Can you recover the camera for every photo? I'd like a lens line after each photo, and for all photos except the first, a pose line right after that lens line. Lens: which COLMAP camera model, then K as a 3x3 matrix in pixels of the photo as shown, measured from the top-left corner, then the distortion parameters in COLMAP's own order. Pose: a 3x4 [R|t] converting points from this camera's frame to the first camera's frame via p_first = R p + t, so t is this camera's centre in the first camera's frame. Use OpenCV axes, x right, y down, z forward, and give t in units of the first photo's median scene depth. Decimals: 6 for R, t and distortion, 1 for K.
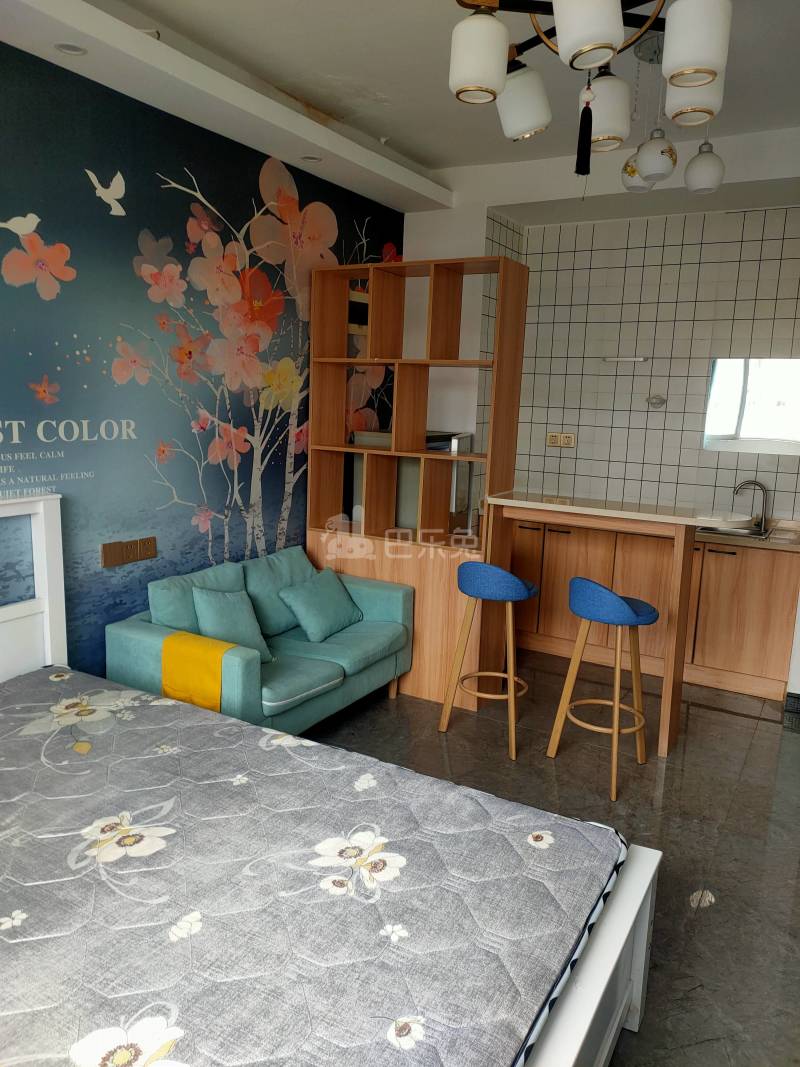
lens RADIAL K [[792.0, 0, 405.6], [0, 792.0, 533.4], [0, 0, 1]] dist [0.050930, -0.043677]
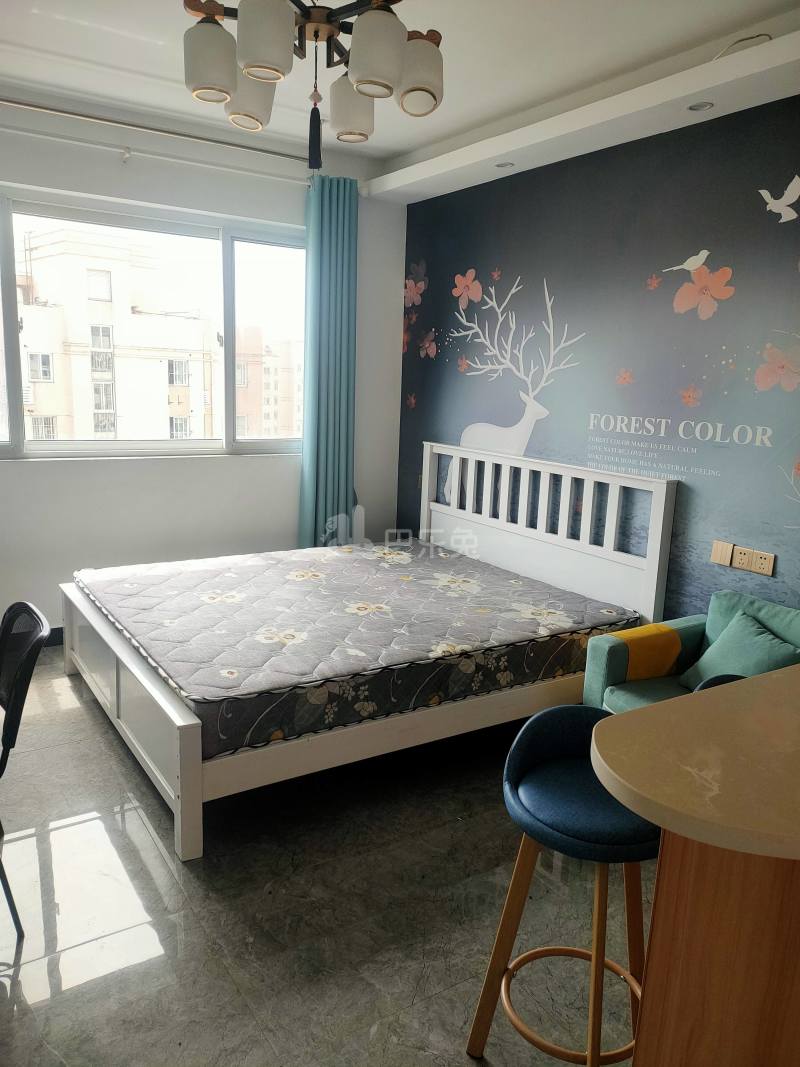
lens RADIAL K [[792.0, 0, 393.2], [0, 792.0, 538.4], [0, 0, 1]] dist [0.050930, -0.043677]
pose [[-0.479242, 0.122269, -0.869124, 0.948653], [-0.210366, 0.945382, 0.248995, -0.205177], [0.852099, 0.302163, -0.427346, 1.361963]]
